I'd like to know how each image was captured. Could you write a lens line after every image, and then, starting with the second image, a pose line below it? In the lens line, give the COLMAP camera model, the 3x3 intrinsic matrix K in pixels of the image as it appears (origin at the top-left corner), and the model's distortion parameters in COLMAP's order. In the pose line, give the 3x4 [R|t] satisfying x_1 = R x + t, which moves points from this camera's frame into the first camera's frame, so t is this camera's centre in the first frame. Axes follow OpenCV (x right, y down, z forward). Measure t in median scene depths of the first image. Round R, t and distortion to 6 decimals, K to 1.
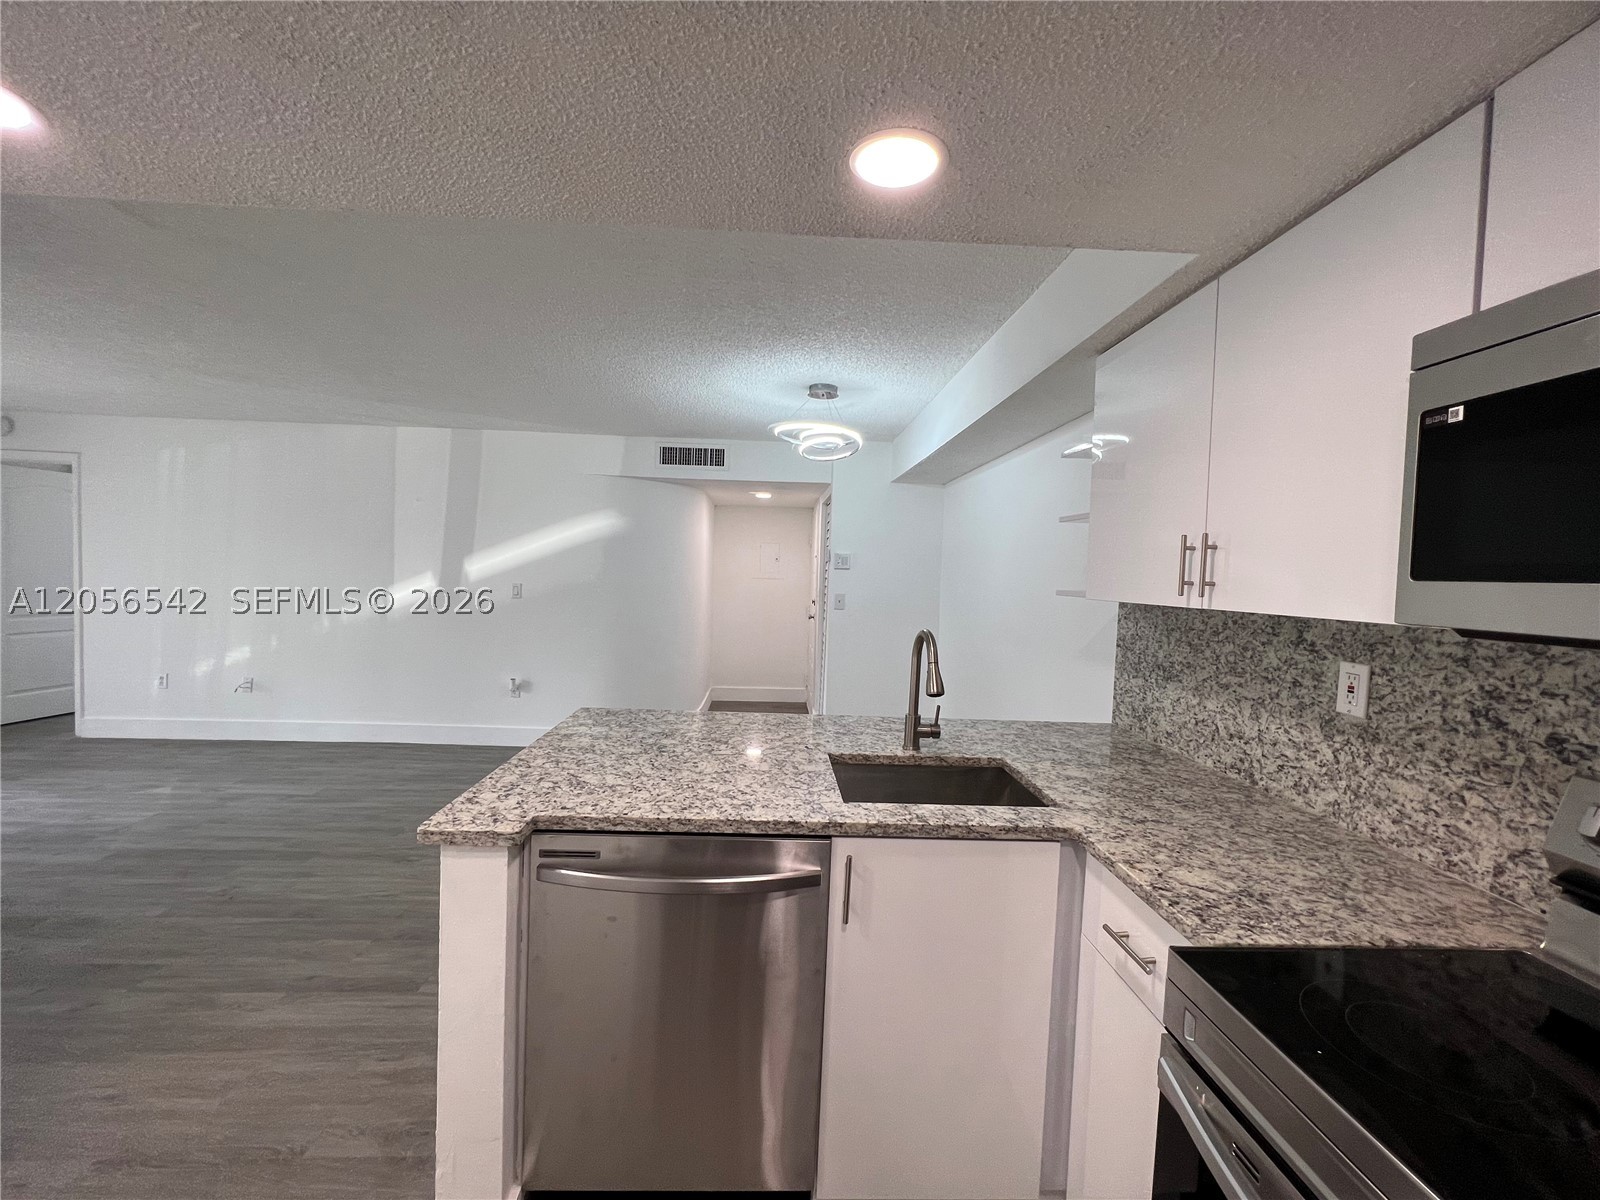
lens RADIAL K [[641.6, 0, 800.0], [0, 641.6, 600.0], [0, 0, 1]] dist [-0.003415, 0.001311]
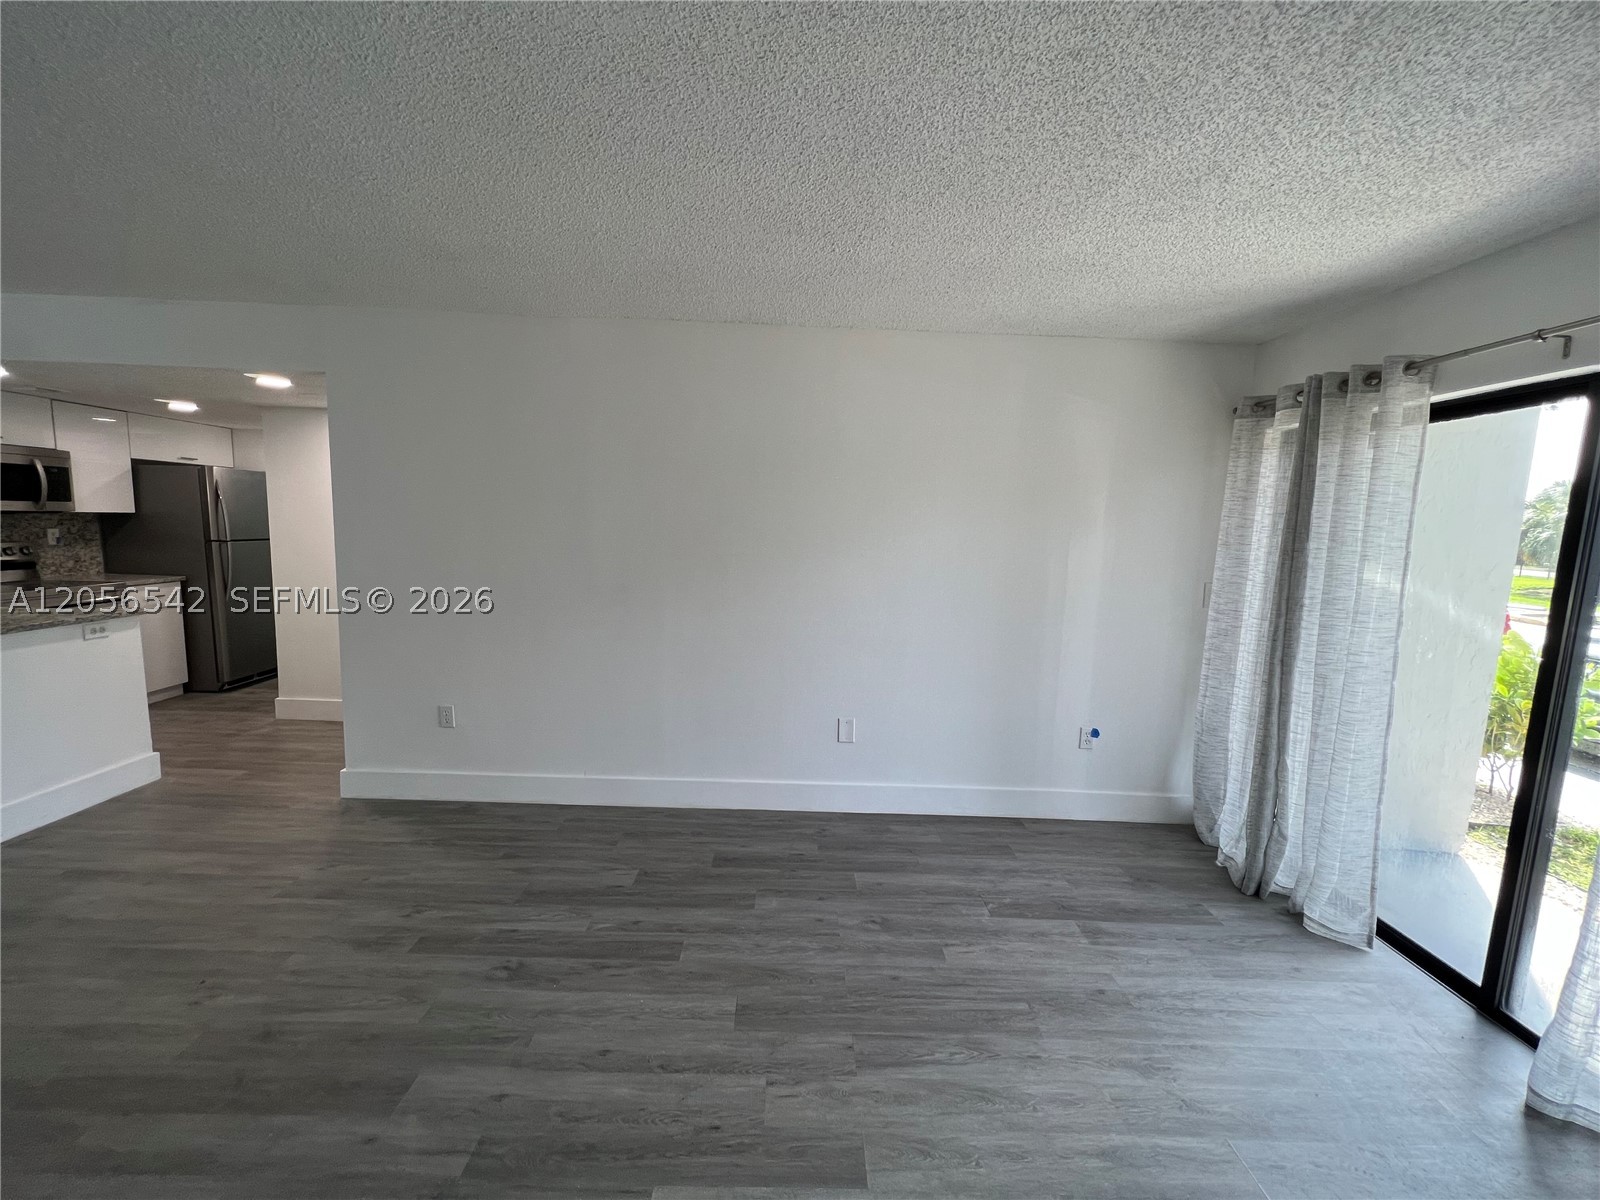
lens RADIAL K [[640.1, 0, 800.0], [0, 640.1, 600.0], [0, 0, 1]] dist [-0.002144, 0.000928]
pose [[-0.997134, -0.072119, 0.022853, -2.376618], [-0.067387, 0.983989, 0.165002, -0.221678], [-0.034387, 0.162989, -0.986029, 2.484889]]
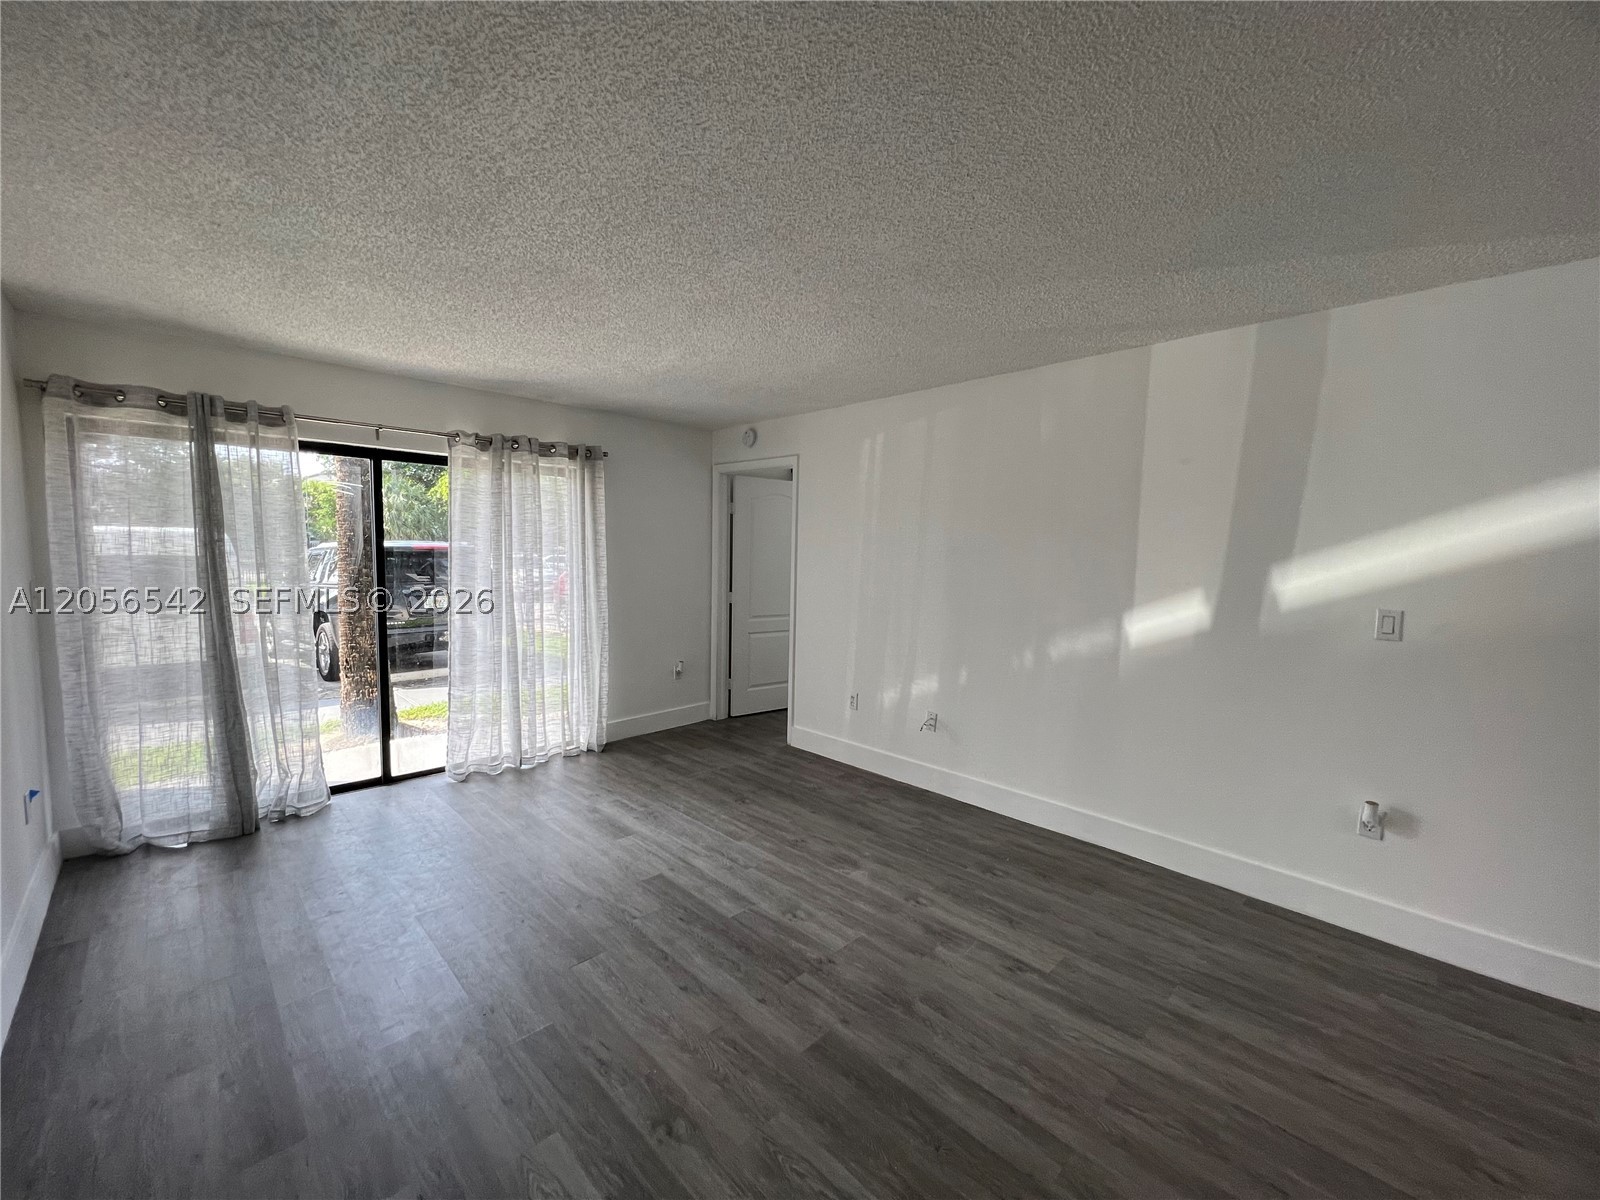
lens RADIAL K [[641.6, 0, 800.0], [0, 641.6, 600.0], [0, 0, 1]] dist [-0.003415, 0.001311]
pose [[0.670848, 0.037192, -0.740662, -1.079394], [-0.028967, 0.999294, 0.023943, -0.091864], [0.741029, 0.005392, 0.671451, 0.956833]]
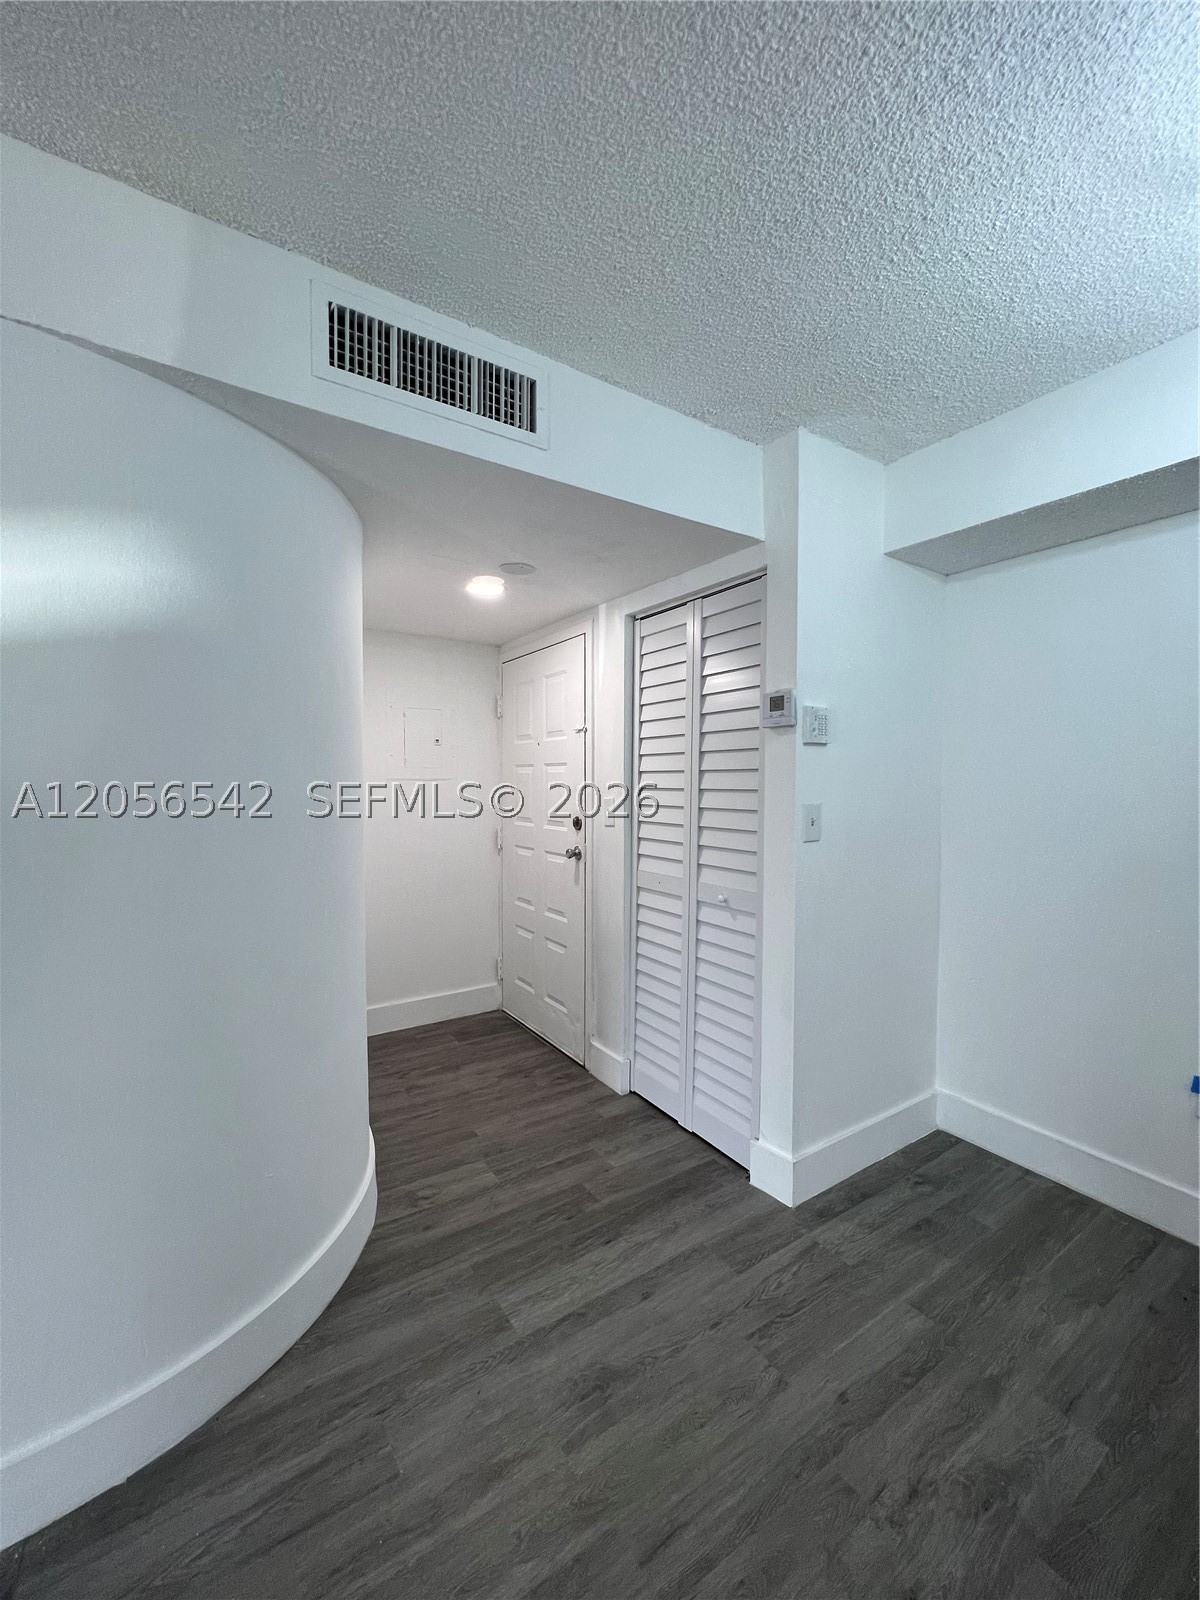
lens RADIAL K [[641.6, 0, 600.0], [0, 641.6, 800.0], [0, 0, 1]] dist [-0.003415, 0.001311]
pose [[0.857130, -0.043454, 0.513264, -0.759333], [0.046985, 0.998877, 0.006103, -0.060199], [-0.512953, 0.018885, 0.858209, 1.995843]]
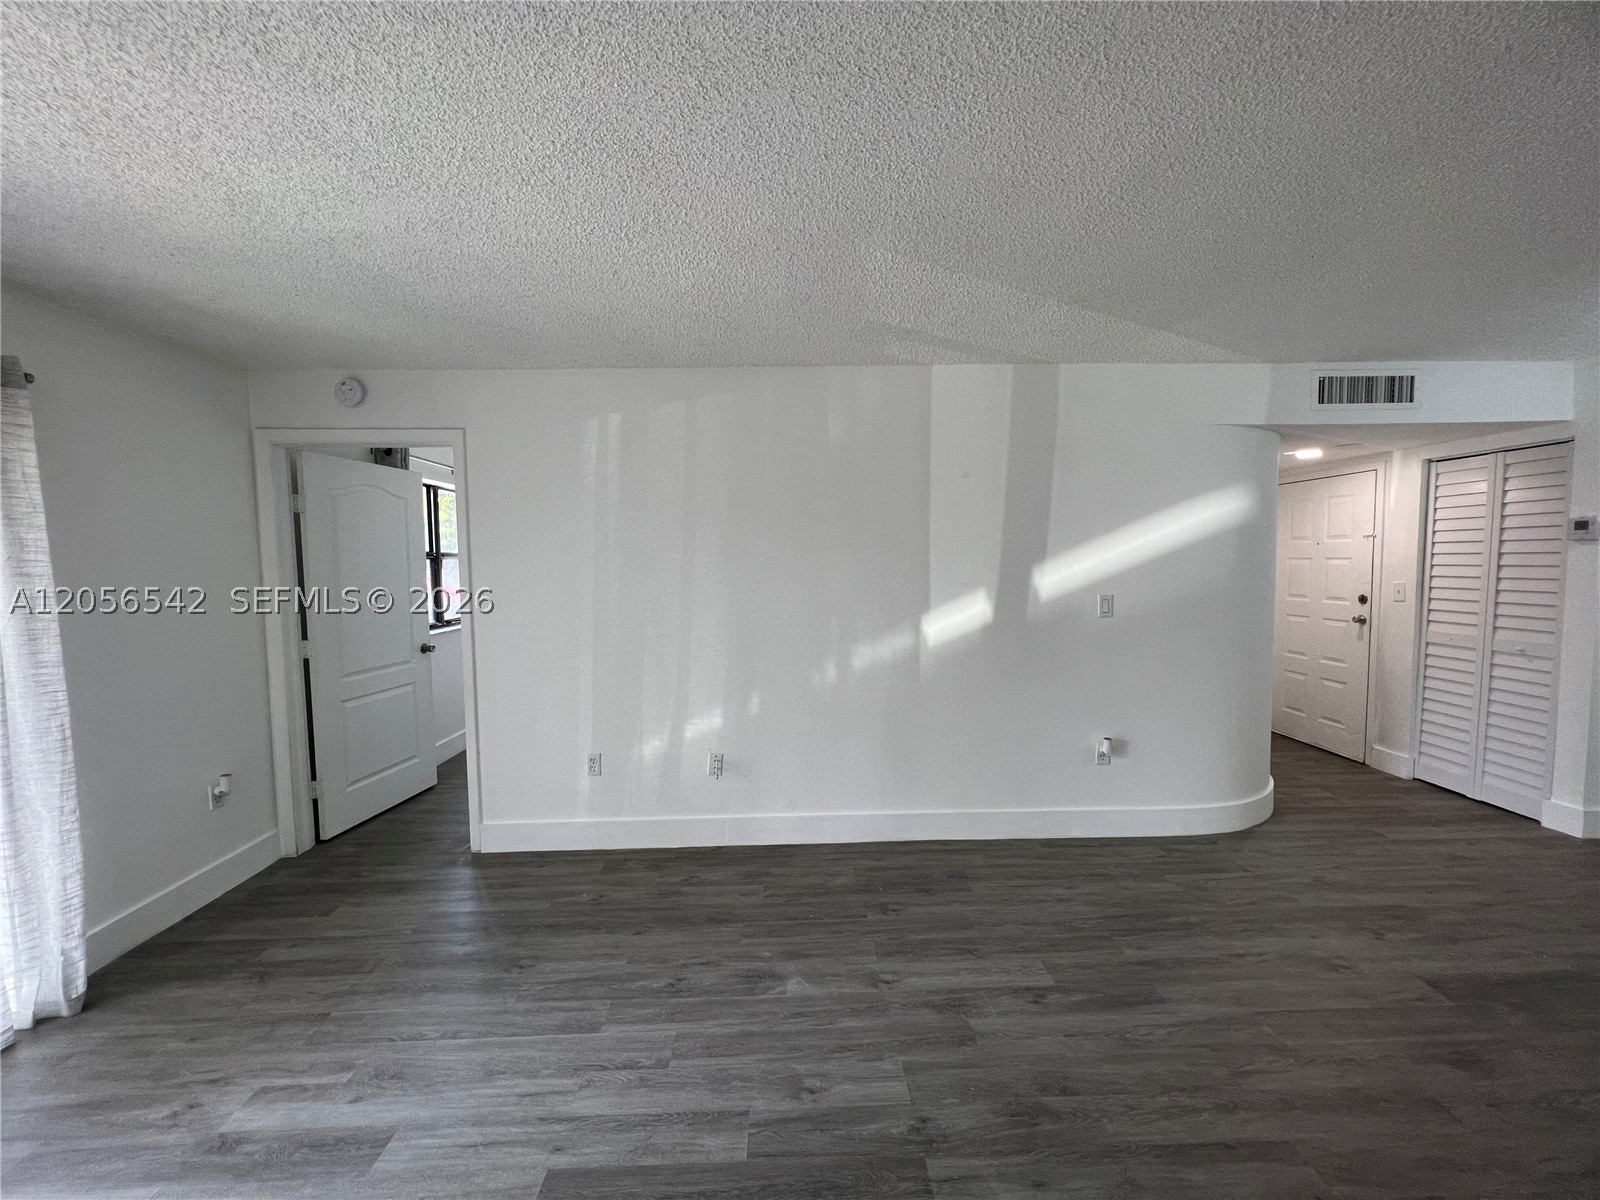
lens RADIAL K [[640.1, 0, 800.0], [0, 640.1, 600.0], [0, 0, 1]] dist [-0.002144, 0.000928]
pose [[0.998774, -0.044681, -0.021291, -2.098704], [0.045085, 0.998805, 0.018860, -0.134576], [0.020423, -0.019797, 0.999595, 0.934462]]
